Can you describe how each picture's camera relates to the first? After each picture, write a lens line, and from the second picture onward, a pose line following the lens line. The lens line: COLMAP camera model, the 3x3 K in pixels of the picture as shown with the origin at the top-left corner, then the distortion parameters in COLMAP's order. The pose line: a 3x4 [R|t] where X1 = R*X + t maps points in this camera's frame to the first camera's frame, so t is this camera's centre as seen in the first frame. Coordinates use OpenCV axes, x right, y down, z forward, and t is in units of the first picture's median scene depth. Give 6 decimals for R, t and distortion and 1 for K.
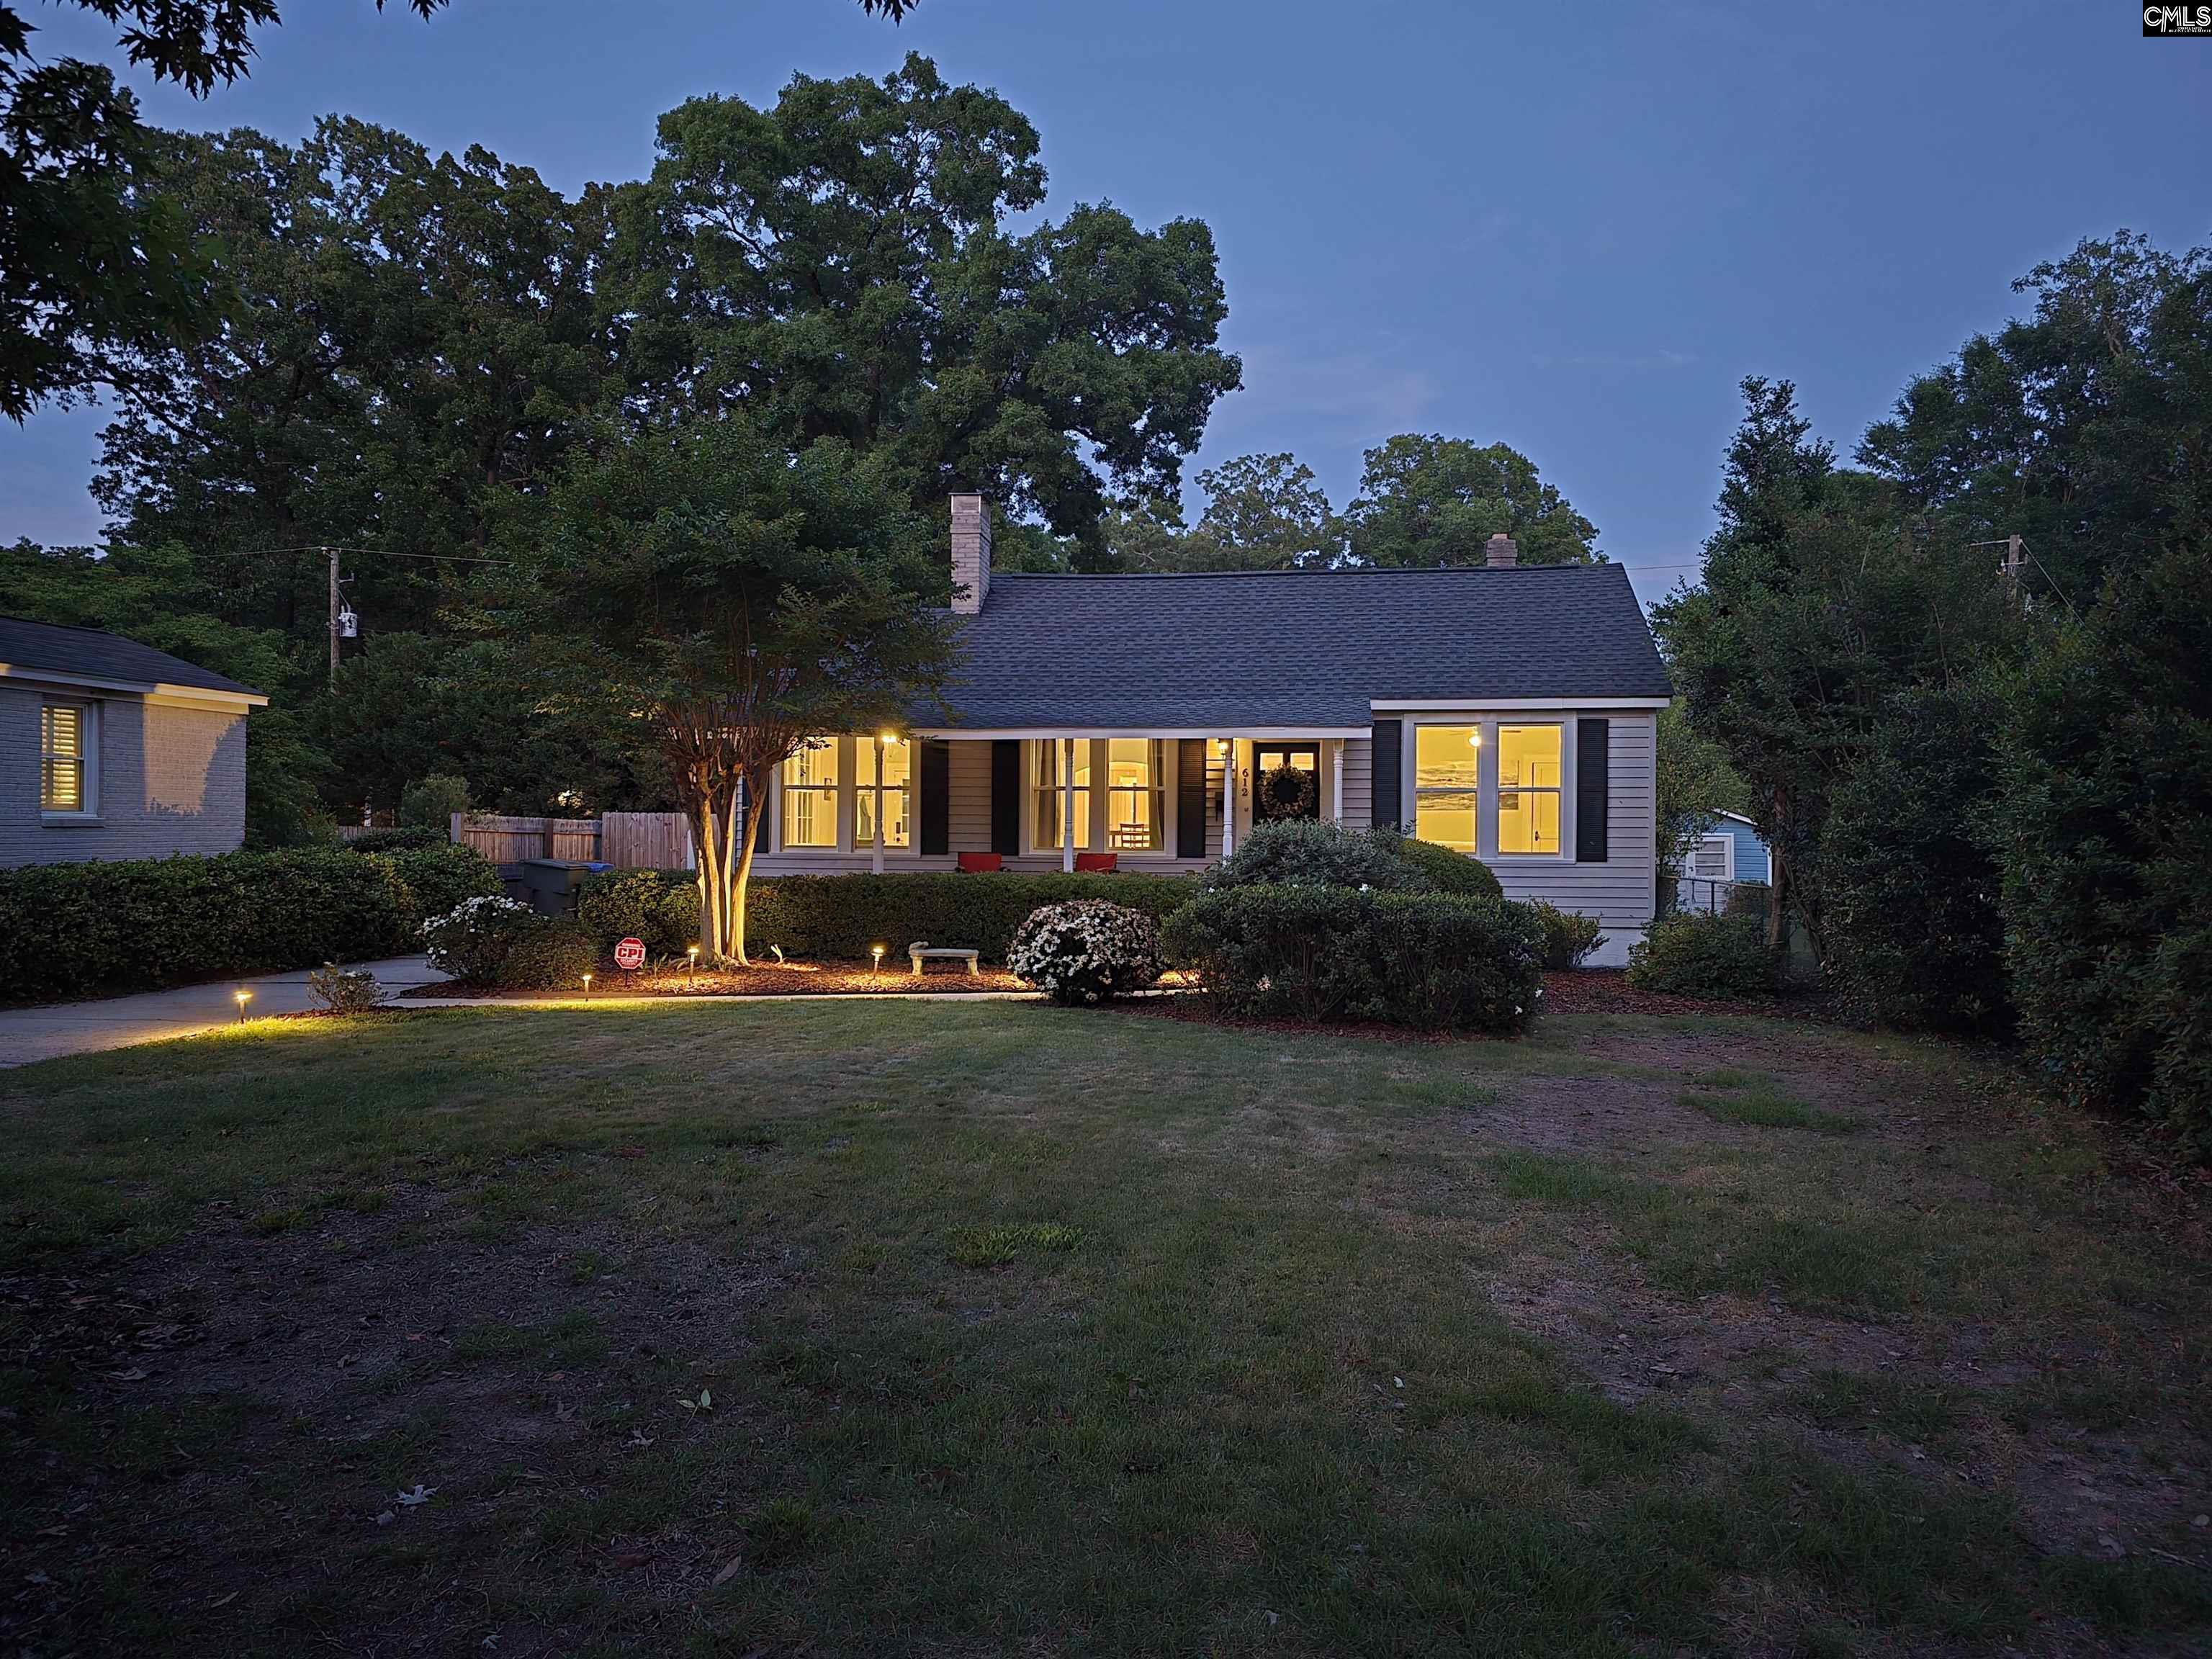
lens RADIAL K [[1490.3, 0, 1106.0], [0, 1490.3, 829.5], [0, 0, 1]] dist [0.070932, -0.057110]
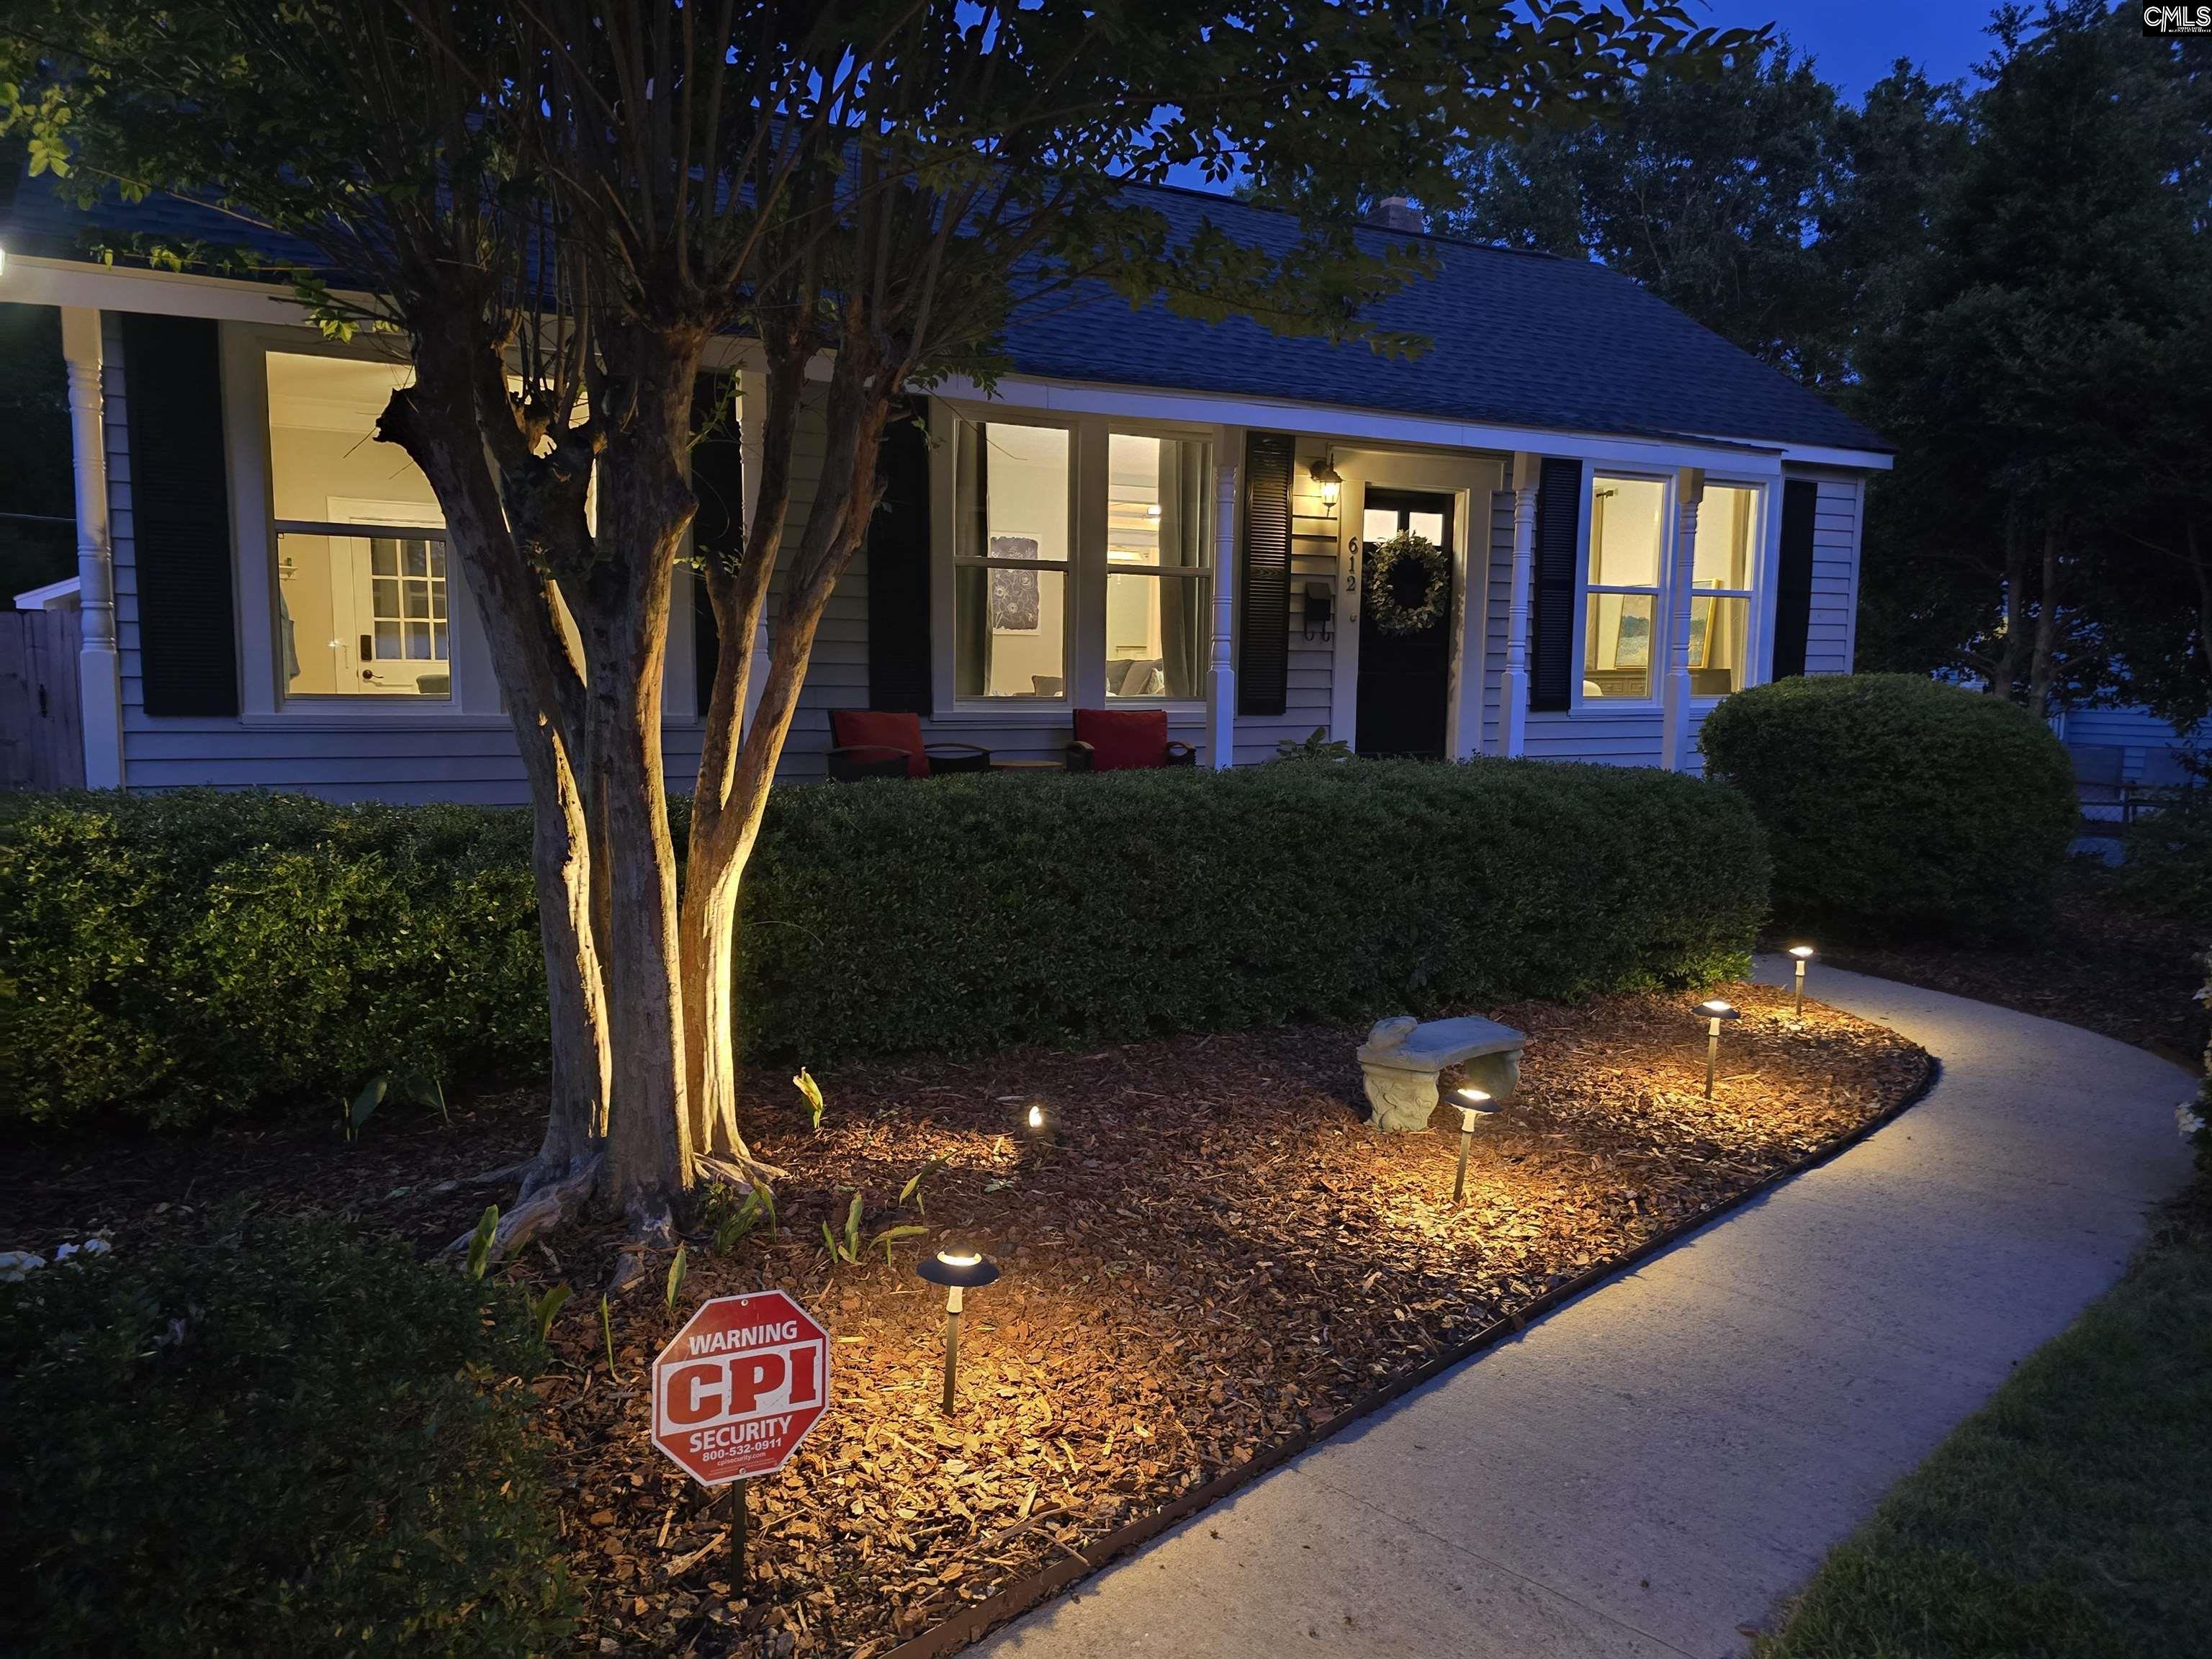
lens RADIAL K [[1484.3, 0, 1095.3], [0, 1484.3, 846.2], [0, 0, 1]] dist [0.063409, -0.065871]
pose [[0.818636, -0.068032, 0.570270, -0.263098], [-0.003607, 0.992331, 0.123560, 0.001187], [-0.574302, -0.103207, 0.812112, 0.593032]]
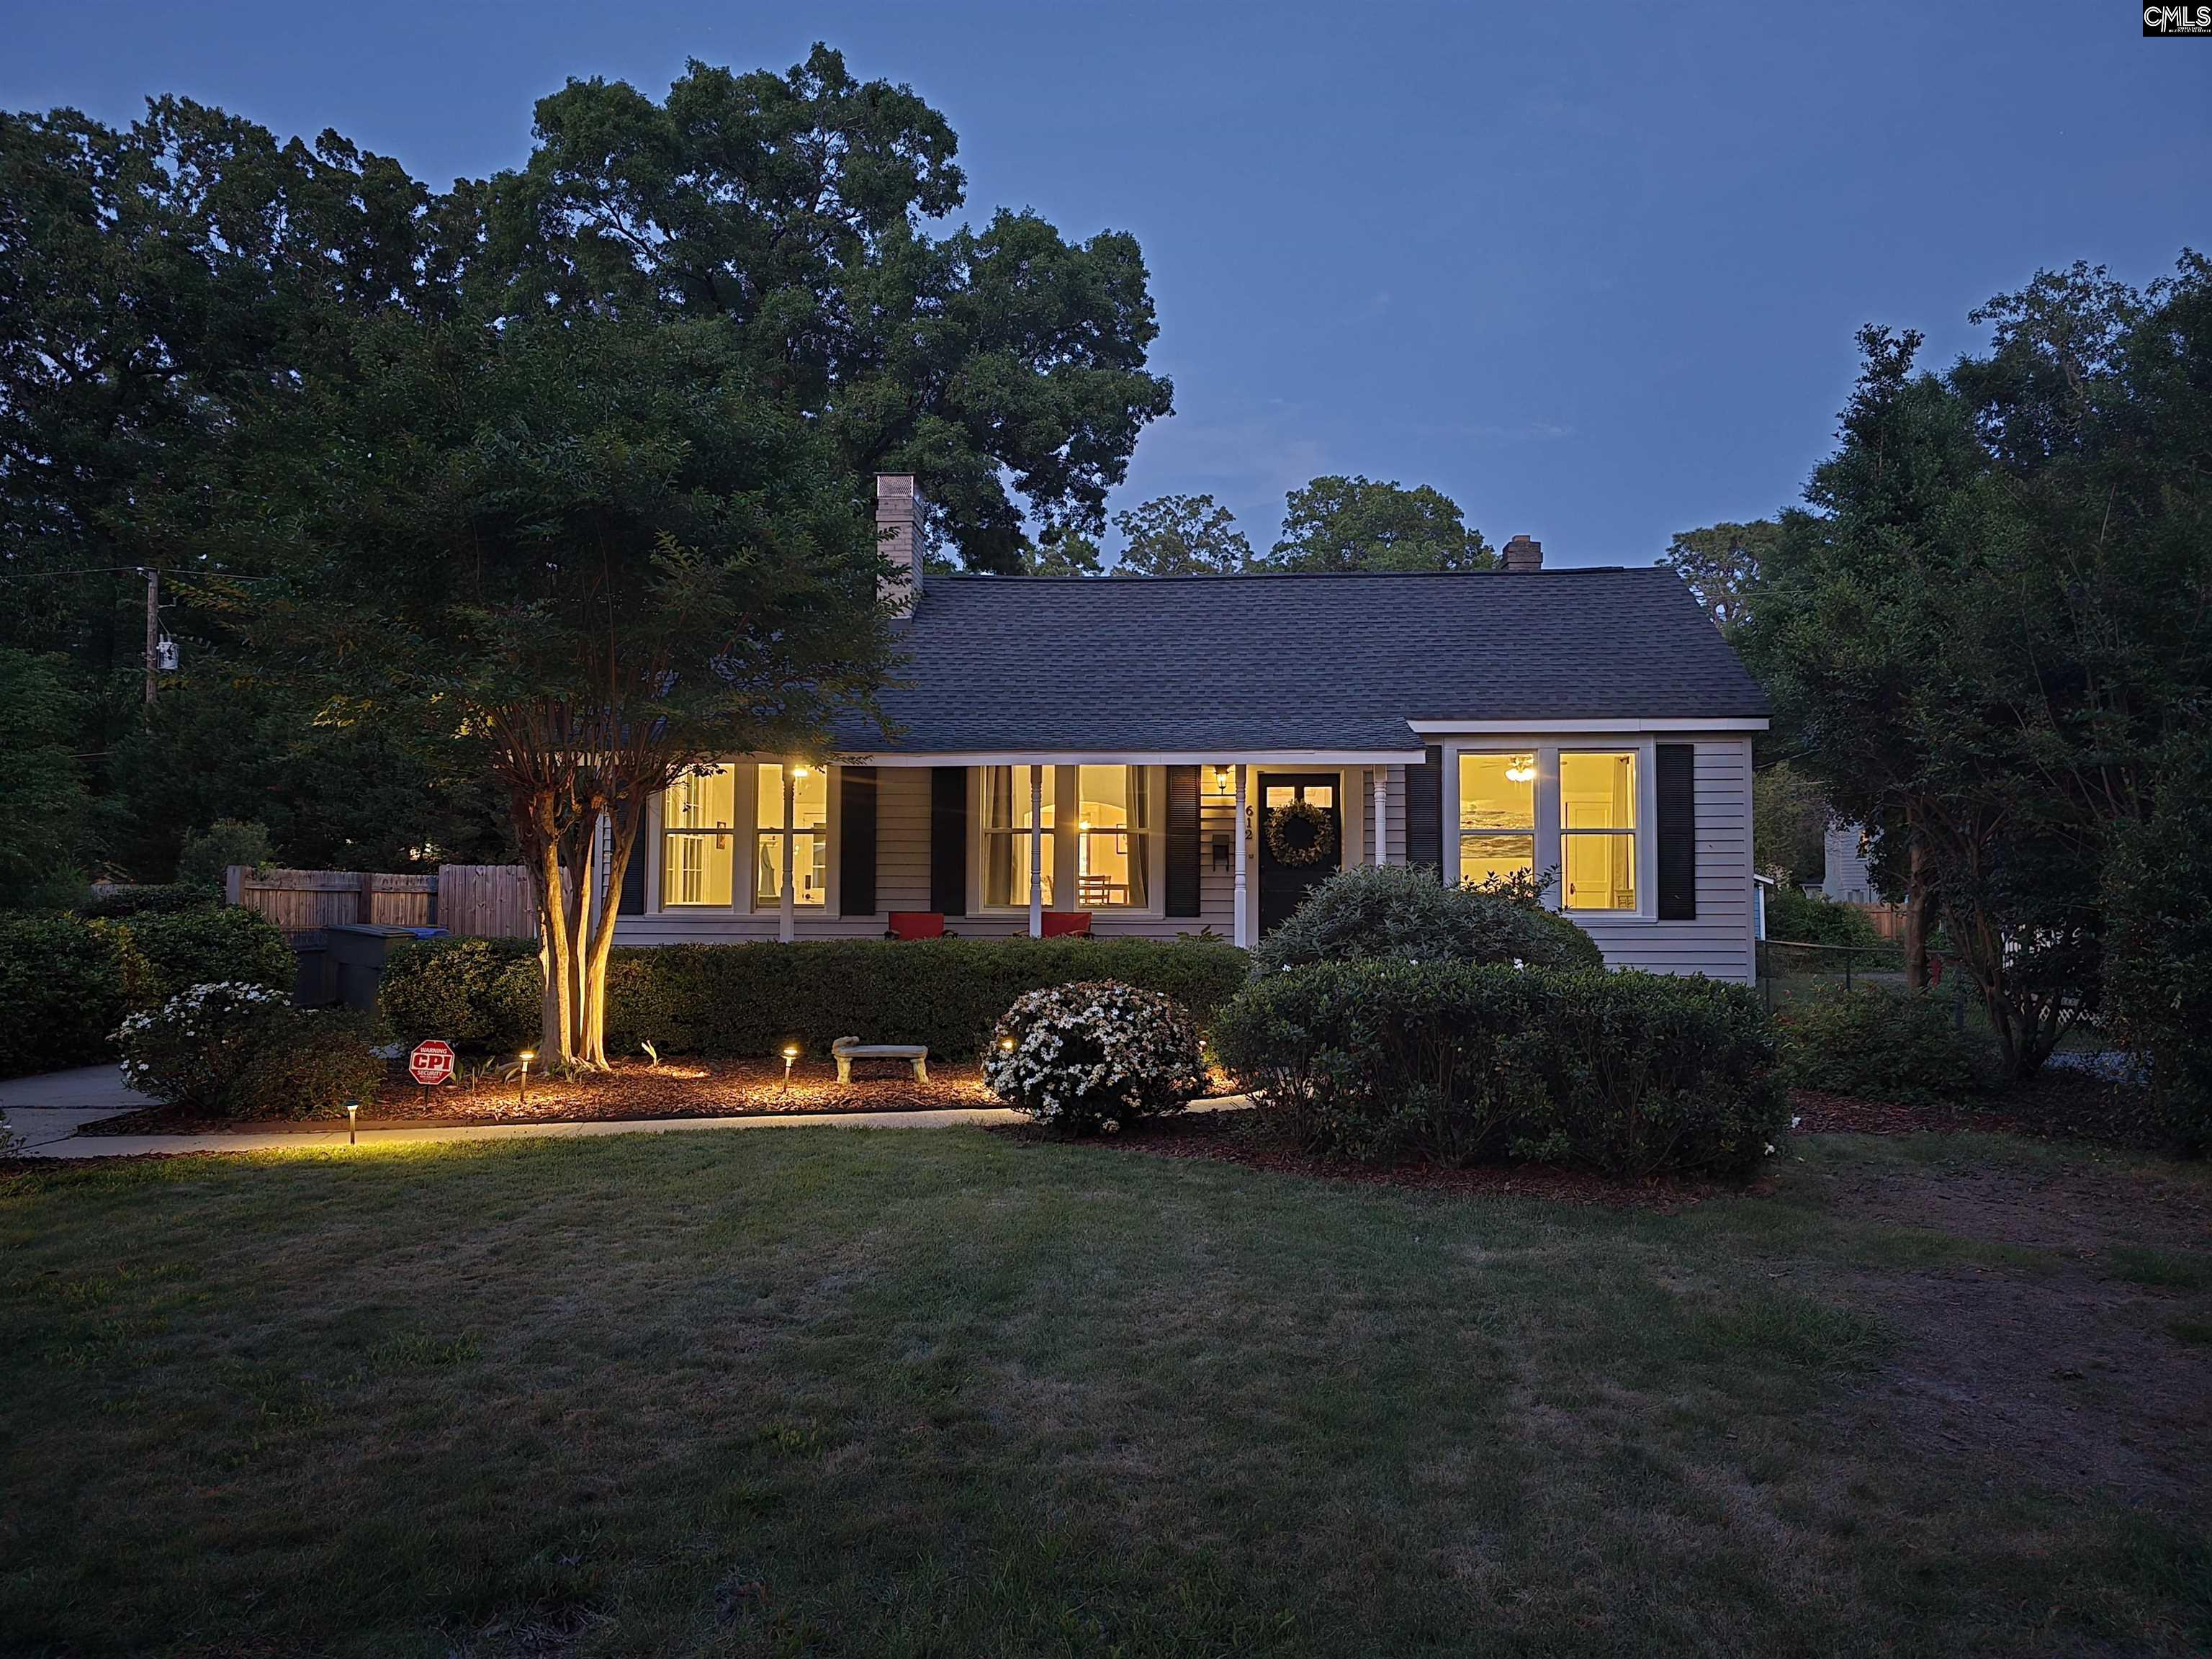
lens RADIAL K [[1490.3, 0, 1106.0], [0, 1490.3, 829.5], [0, 0, 1]] dist [0.070932, -0.057110]
pose [[0.997786, -0.002142, 0.066472, -0.035115], [0.004597, 0.999312, -0.036812, 0.001068], [-0.066347, 0.037036, 0.997109, 0.192000]]
